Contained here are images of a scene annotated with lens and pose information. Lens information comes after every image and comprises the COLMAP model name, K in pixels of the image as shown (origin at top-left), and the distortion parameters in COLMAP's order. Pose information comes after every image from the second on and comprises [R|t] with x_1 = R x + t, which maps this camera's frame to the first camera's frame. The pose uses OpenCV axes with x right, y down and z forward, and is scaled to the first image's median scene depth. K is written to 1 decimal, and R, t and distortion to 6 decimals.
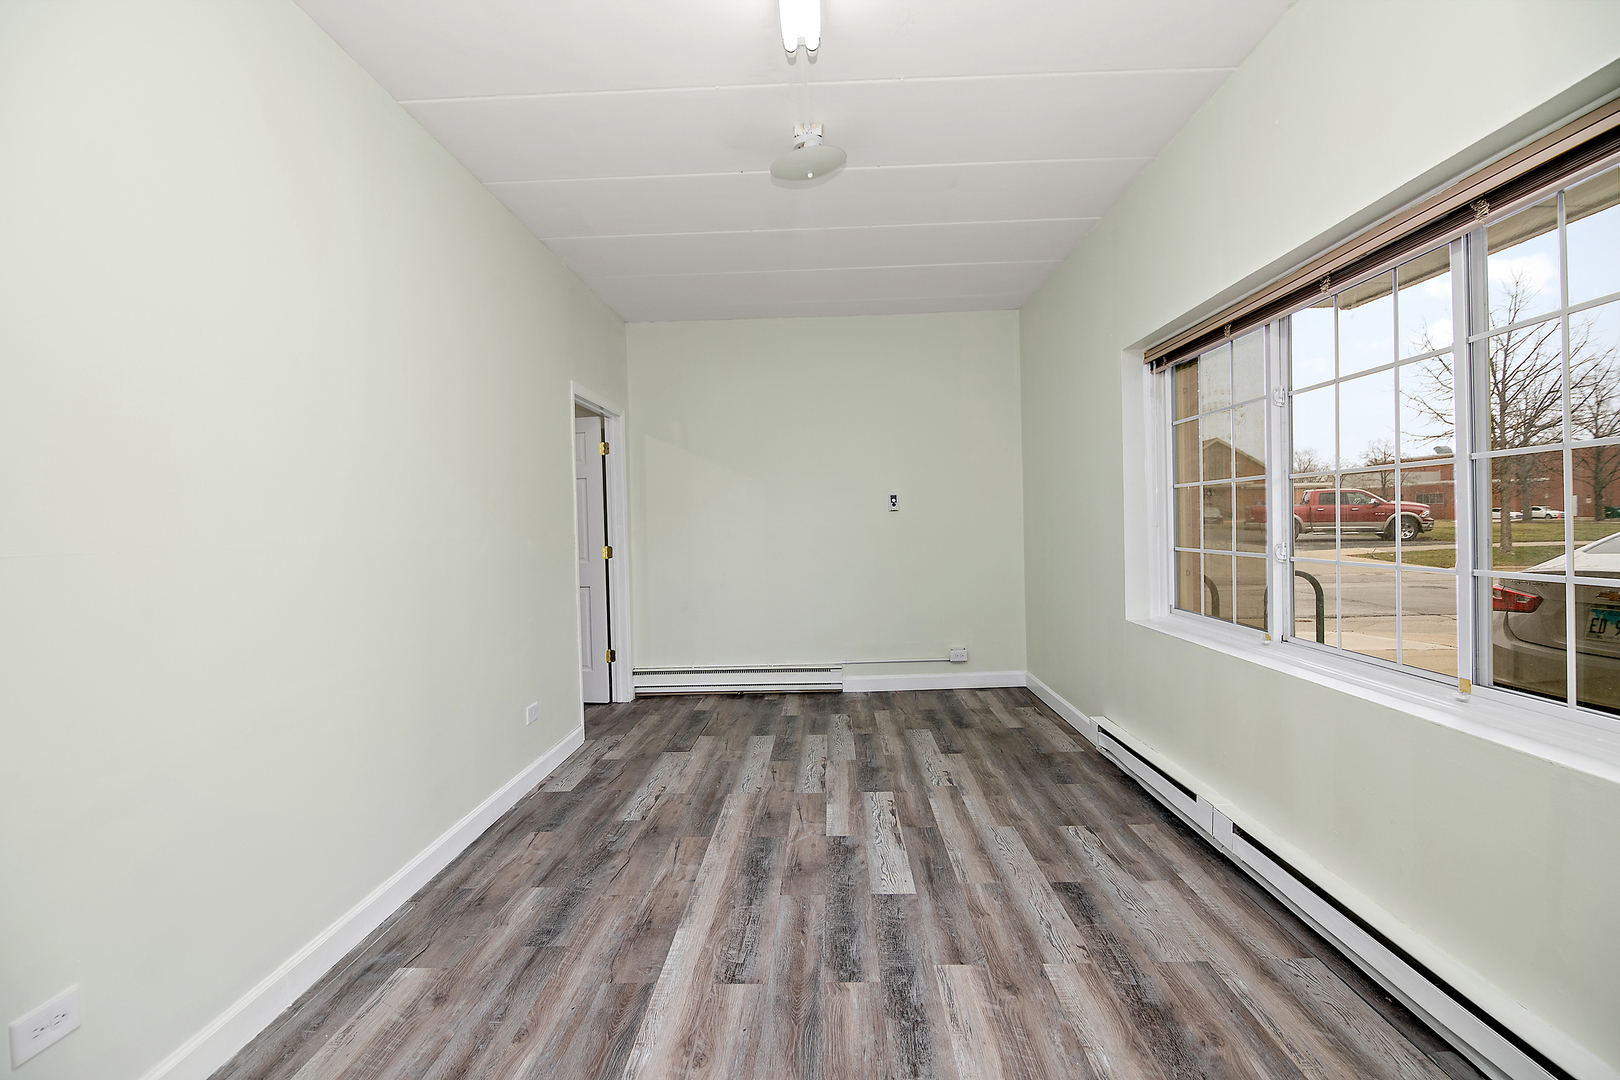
lens RADIAL K [[730.0, 0, 812.5], [0, 730.0, 528.4], [0, 0, 1]] dist [-0.000041, -0.006531]
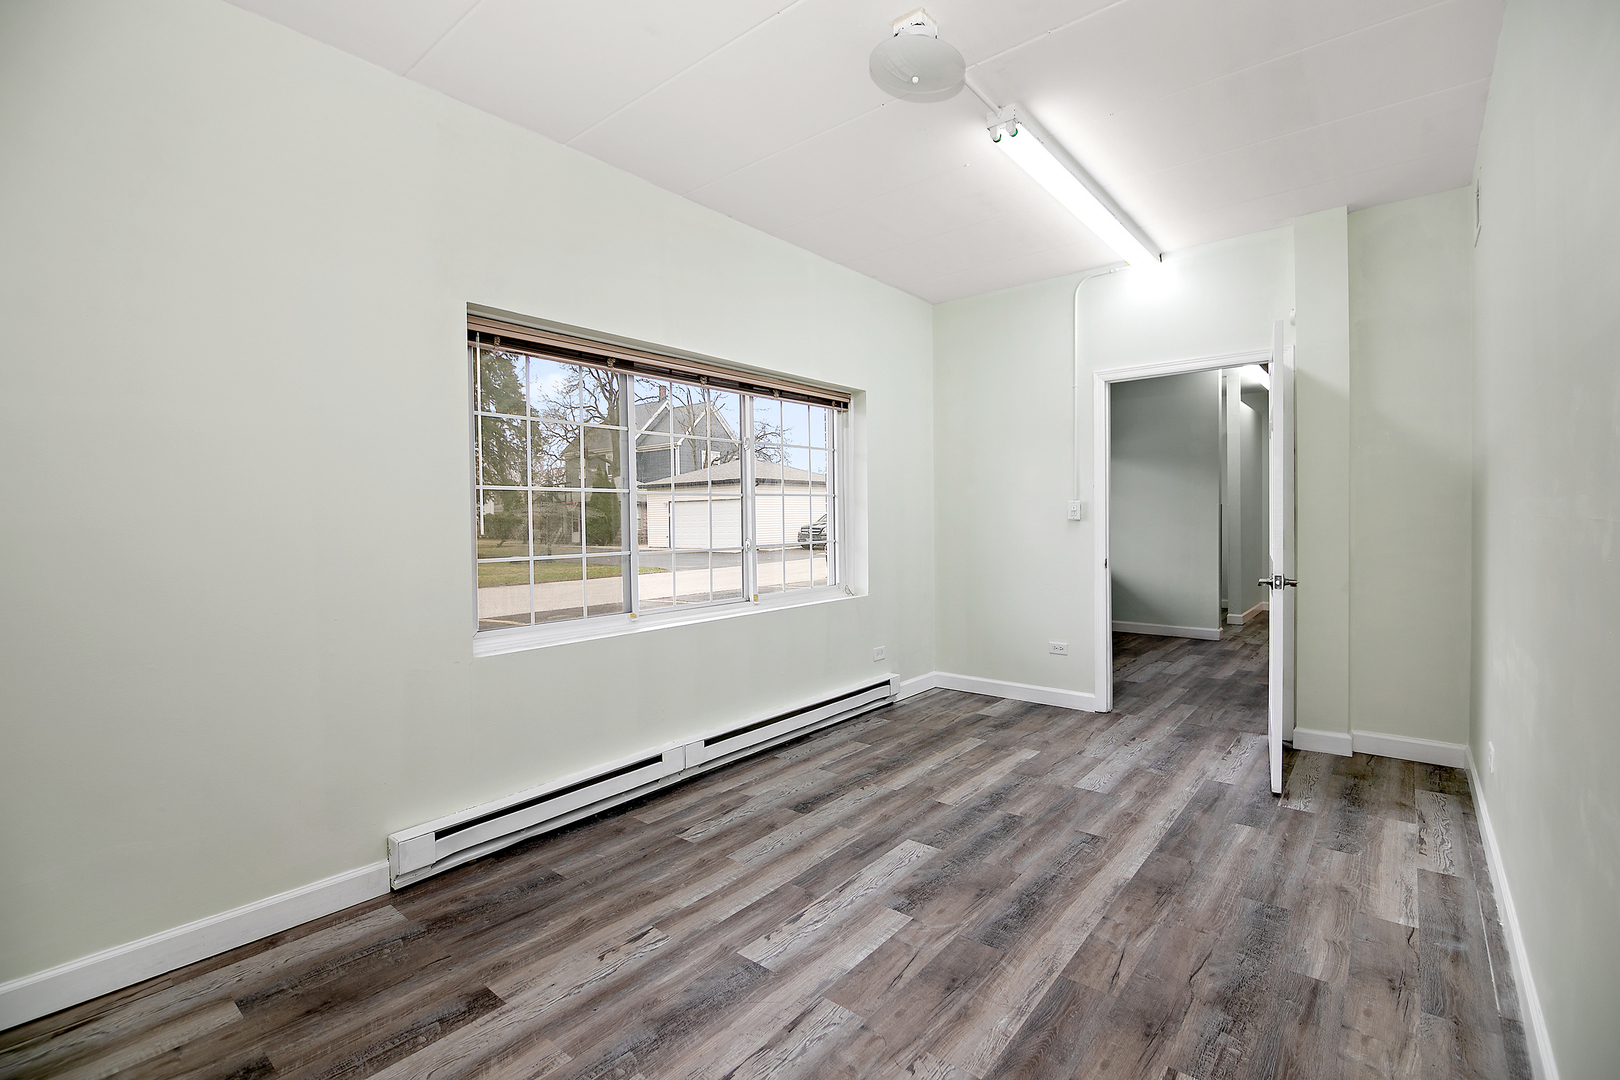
lens RADIAL K [[730.0, 0, 812.5], [0, 730.0, 528.4], [0, 0, 1]] dist [-0.000041, -0.006531]
pose [[-0.789834, 0.024187, 0.612844, -0.408305], [0.036033, 0.999326, 0.006999, -0.001935], [-0.612262, 0.027611, -0.790173, 1.782972]]
